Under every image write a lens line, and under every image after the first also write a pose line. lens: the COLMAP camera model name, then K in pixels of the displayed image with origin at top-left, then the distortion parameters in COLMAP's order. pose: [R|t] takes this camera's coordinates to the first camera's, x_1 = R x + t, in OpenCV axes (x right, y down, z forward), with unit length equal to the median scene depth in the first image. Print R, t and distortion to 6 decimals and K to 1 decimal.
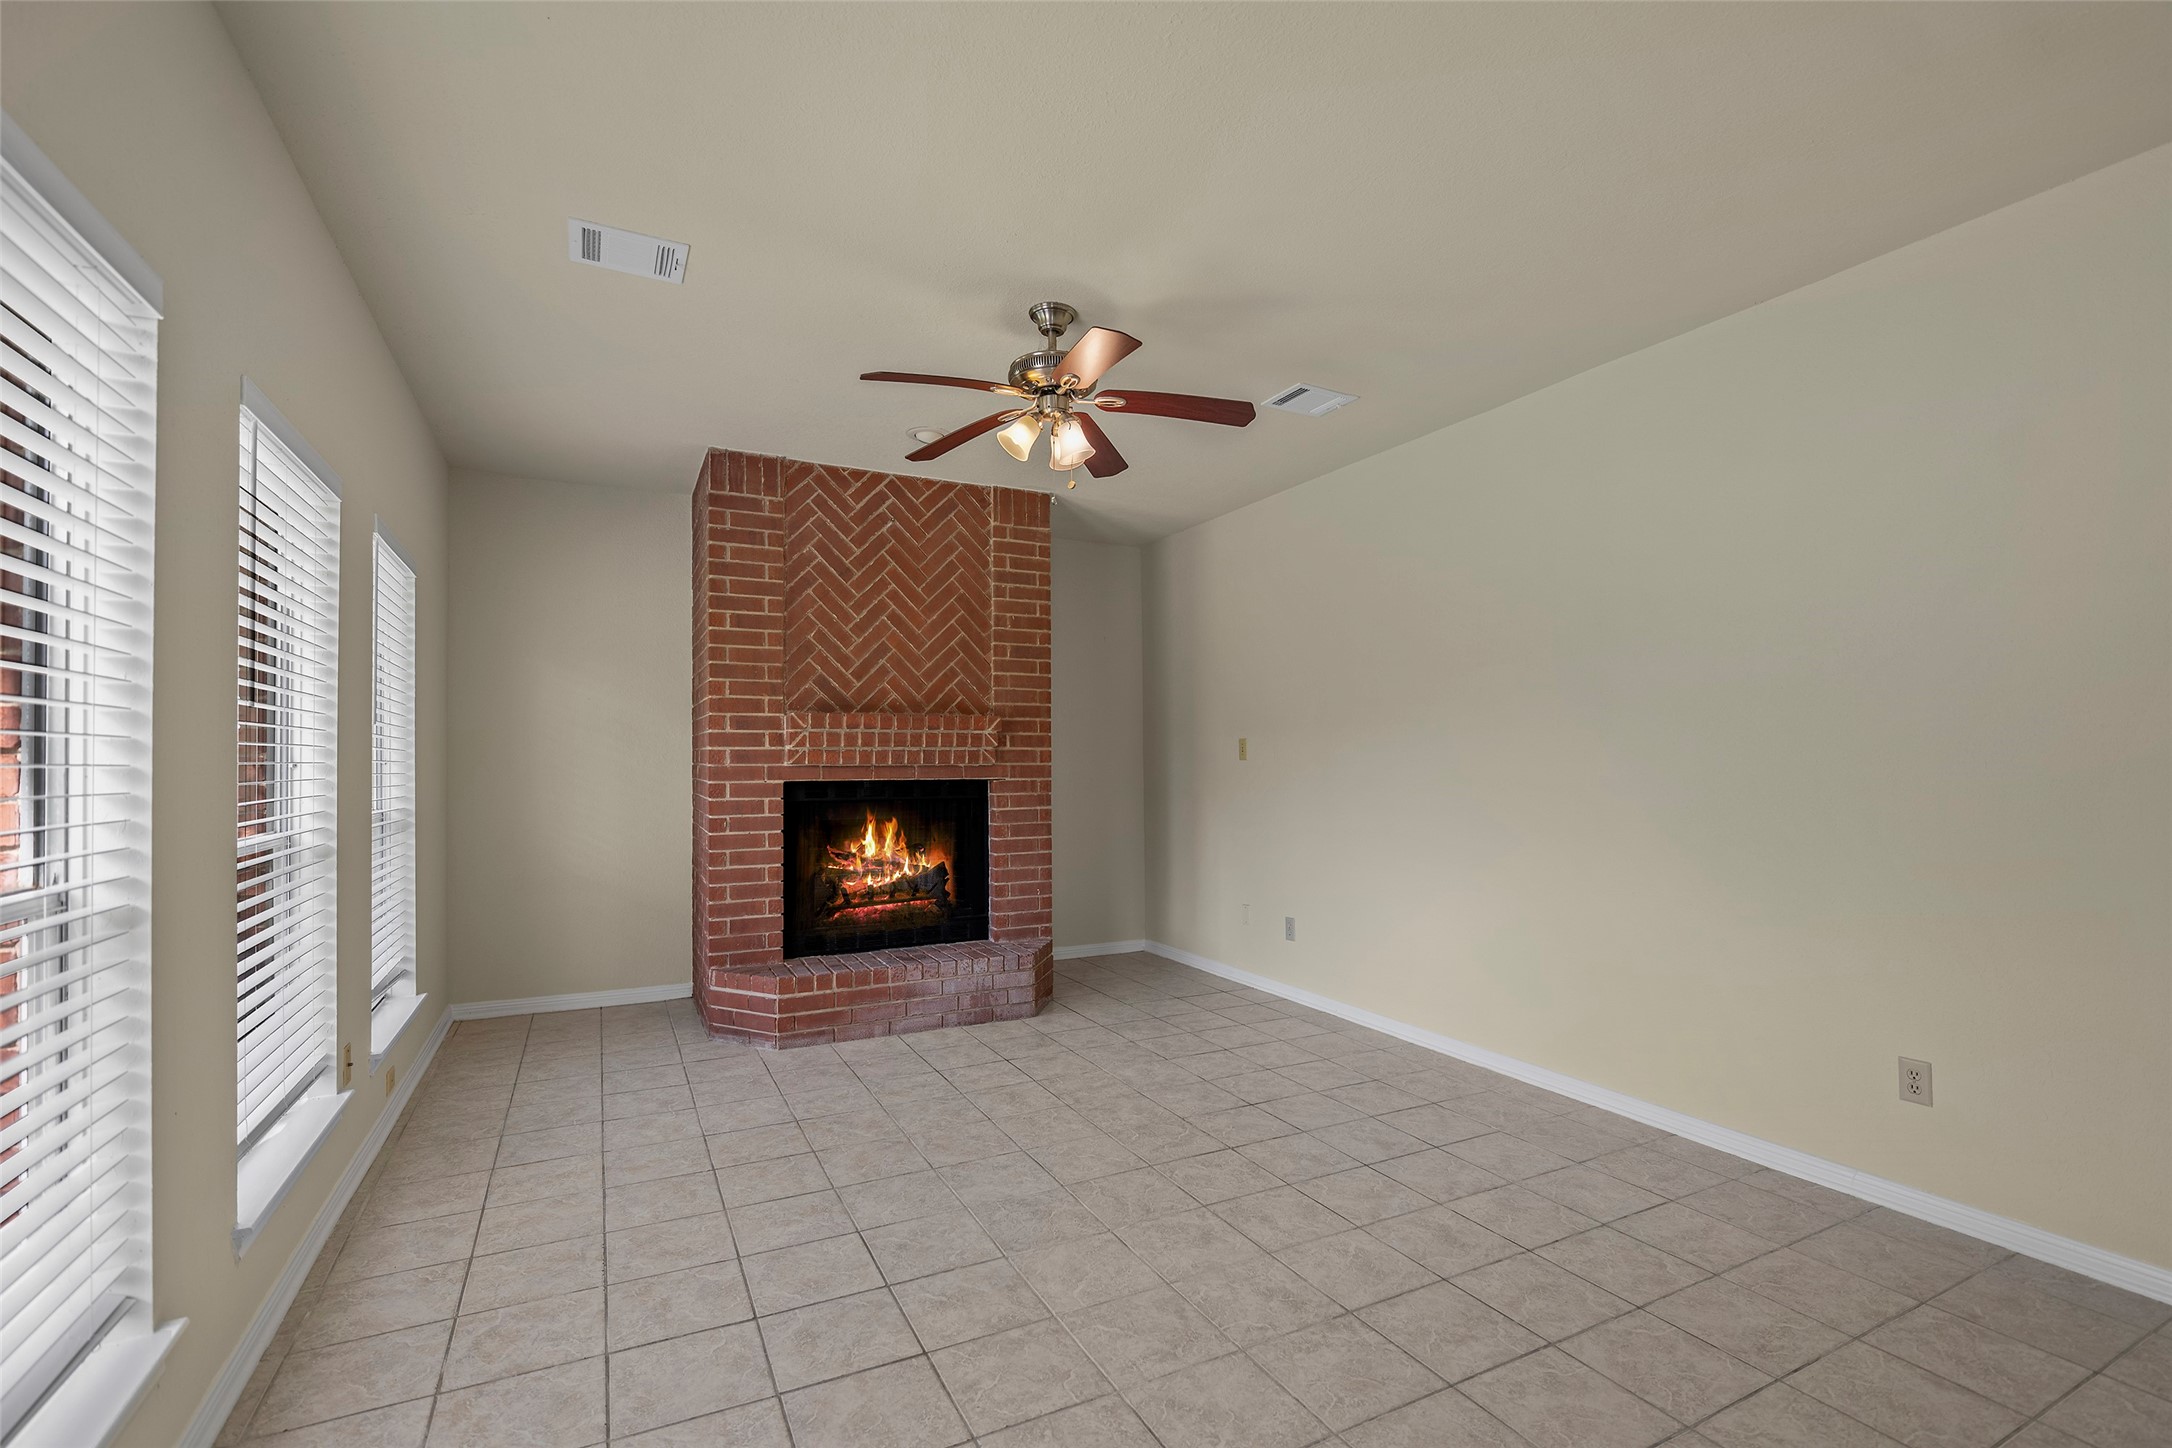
lens RADIAL K [[975.8, 0, 1125.7], [0, 975.8, 741.7], [0, 0, 1]] dist [-0.005706, 0.000175]
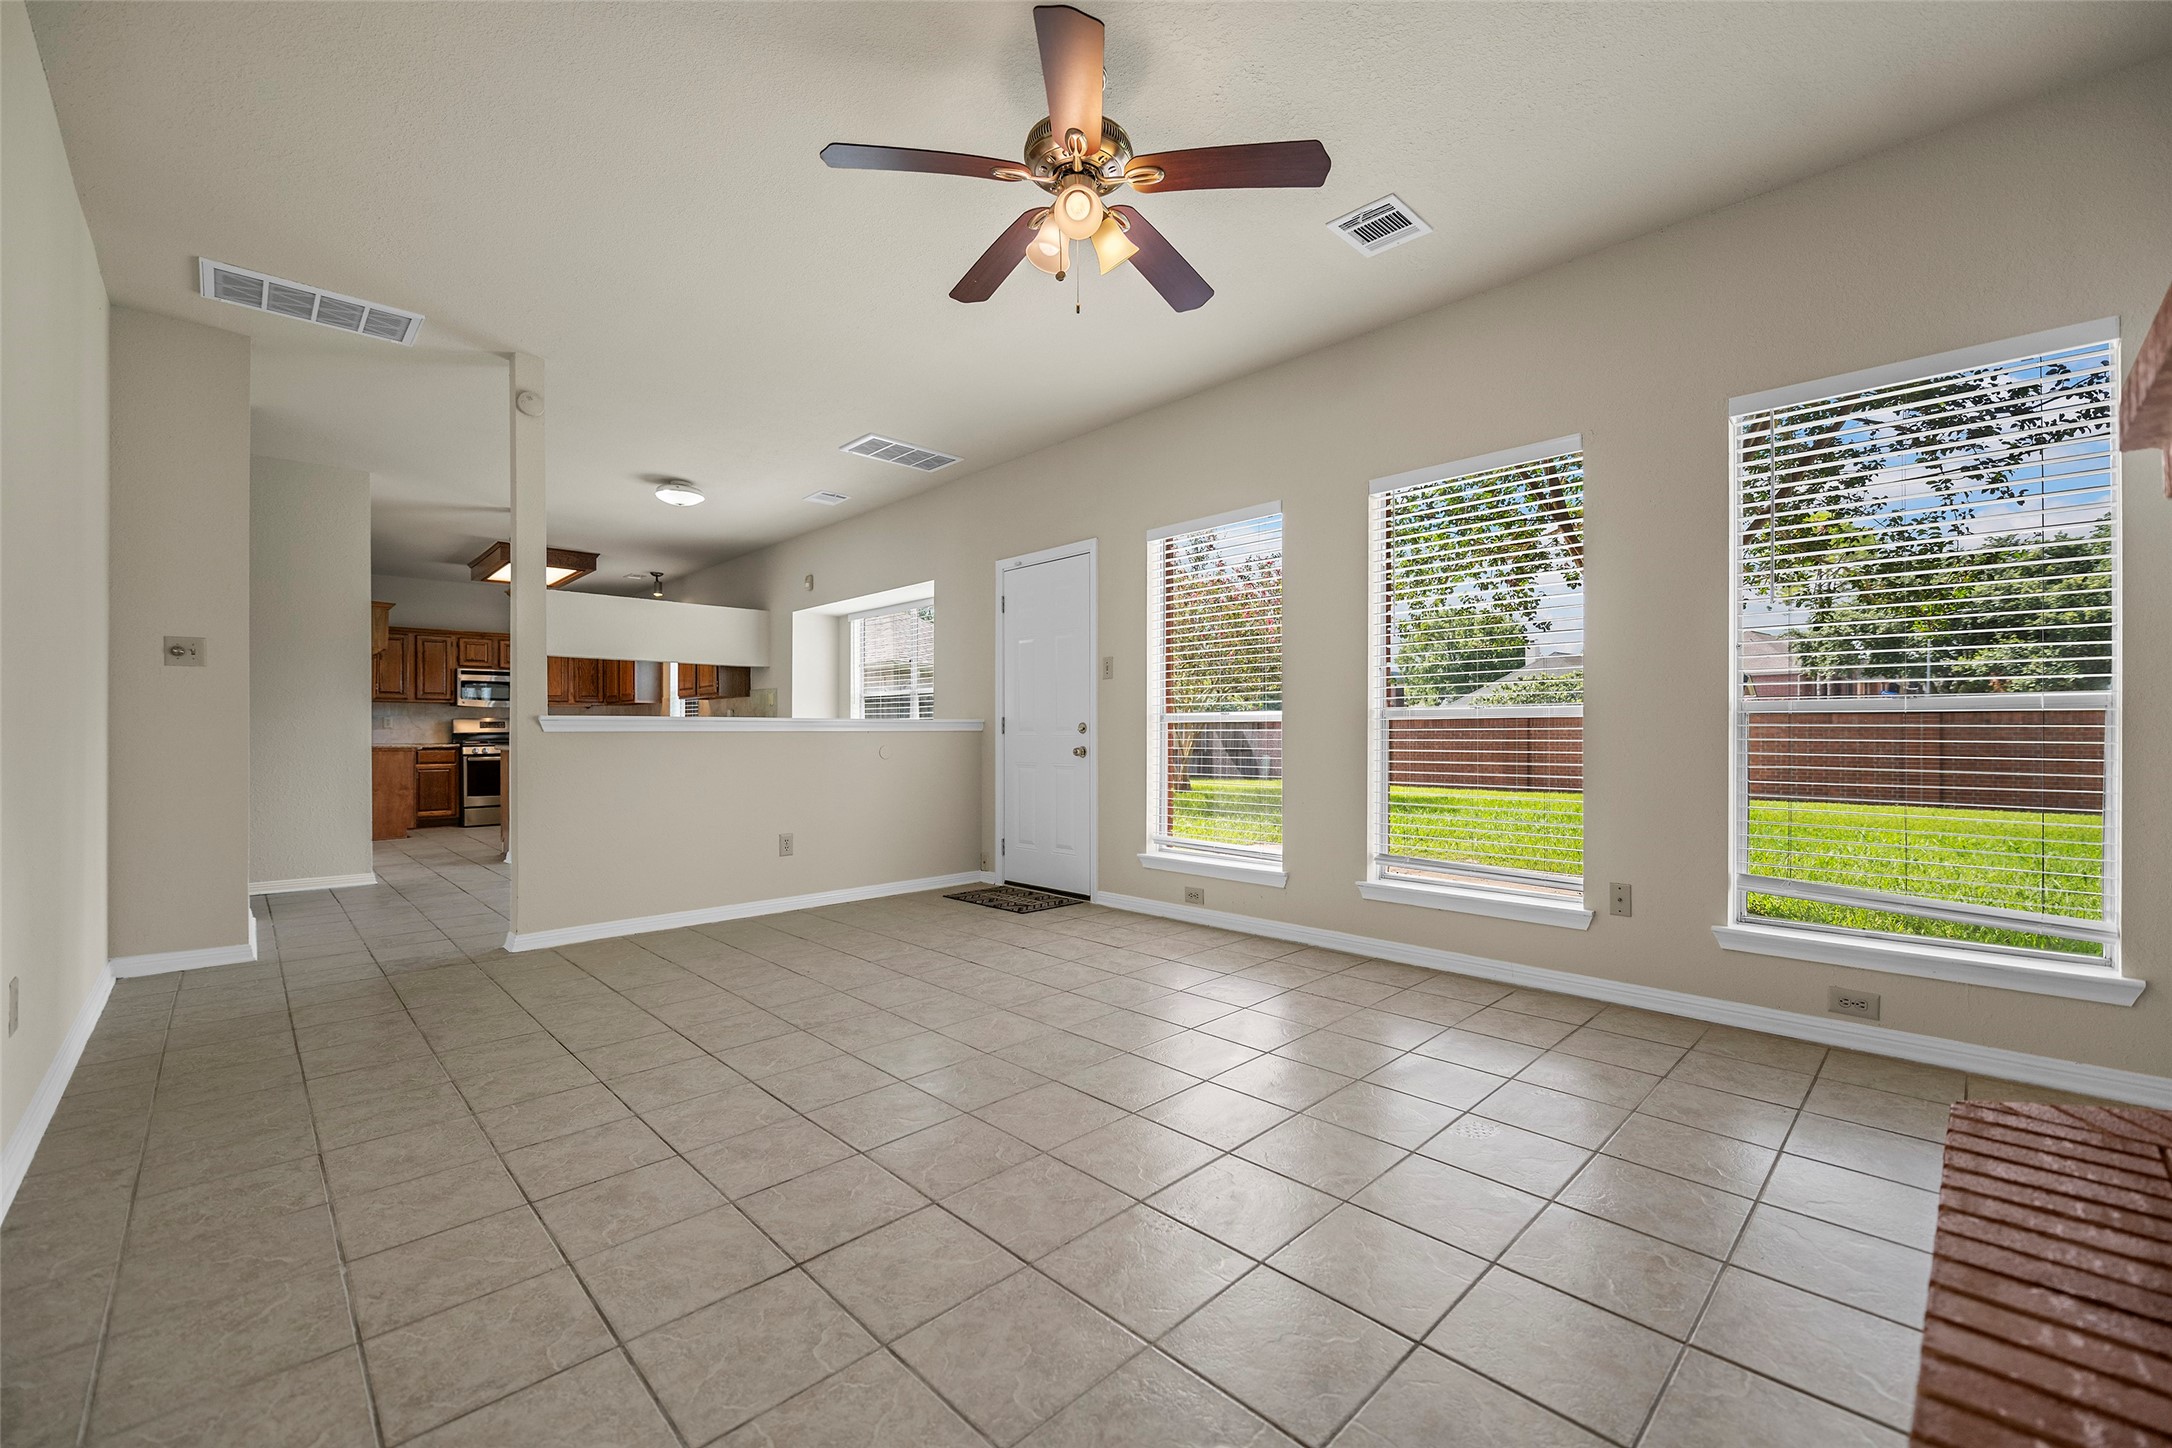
lens RADIAL K [[884.3, 0, 1093.3], [0, 884.3, 731.5], [0, 0, 1]] dist [-0.007175, -0.000430]
pose [[-0.961970, 0.003873, -0.273128, 0.081434], [0.009022, 0.999804, -0.017600, 0.081520], [0.273007, -0.019395, -0.961817, 1.138644]]
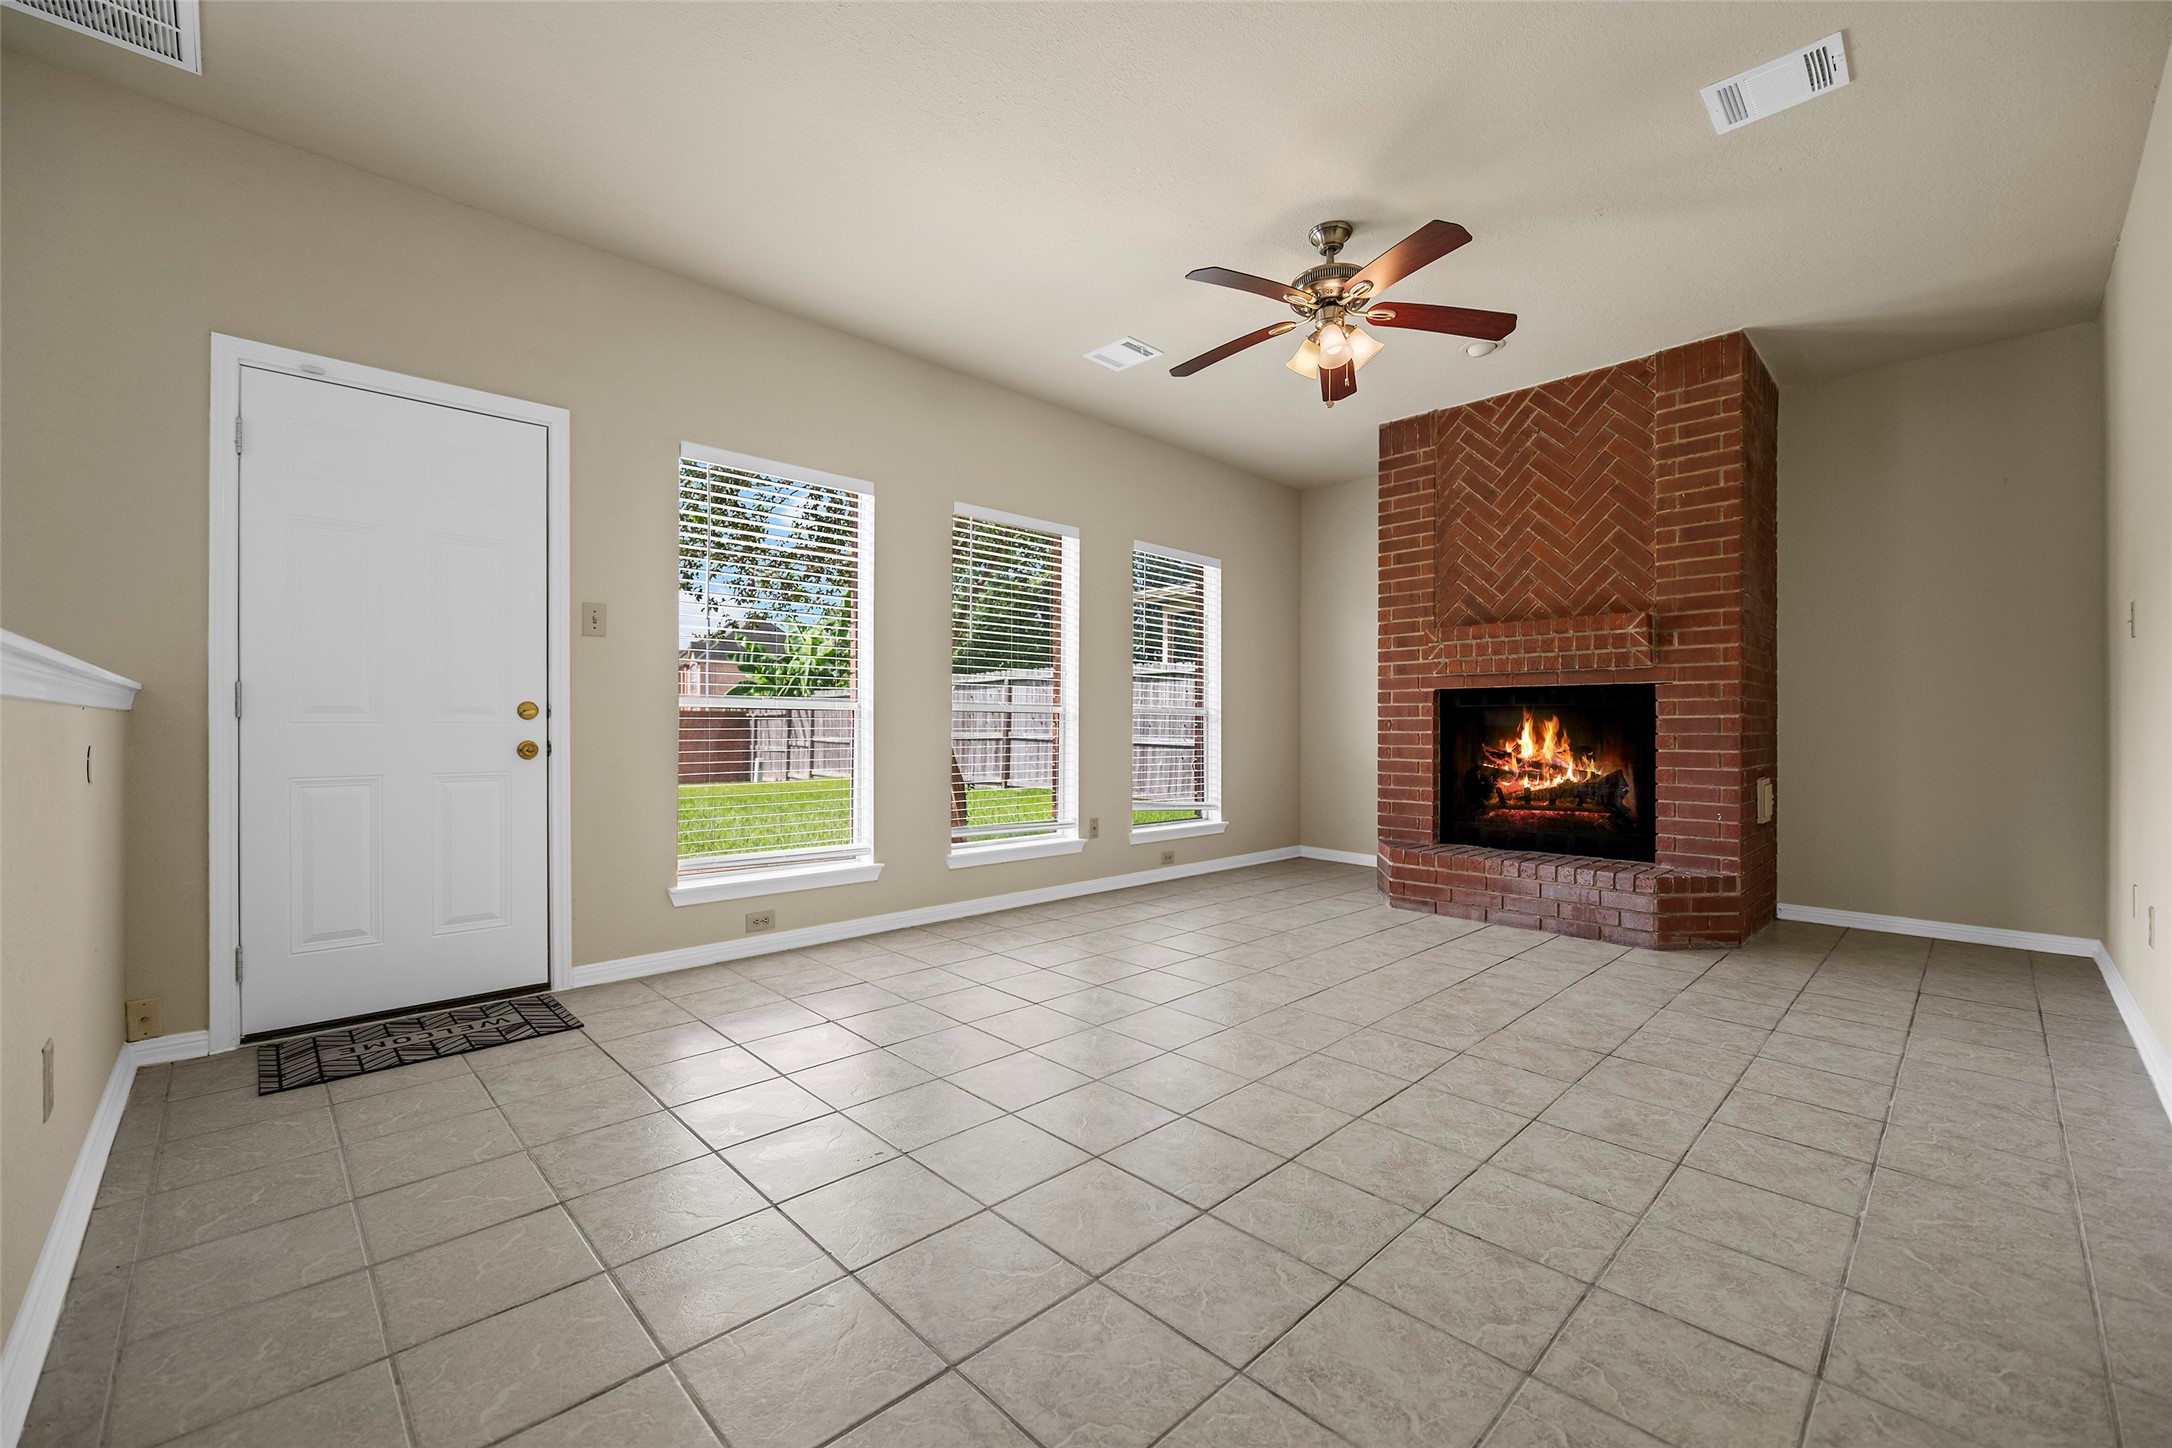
lens RADIAL K [[884.3, 0, 1083.3], [0, 884.3, 724.6], [0, 0, 1]] dist [-0.007175, -0.000430]
pose [[0.269326, -0.001019, -0.963049, 0.542299], [0.014340, 0.999893, 0.002953, 0.072217], [0.962942, -0.014605, 0.269311, 0.304543]]
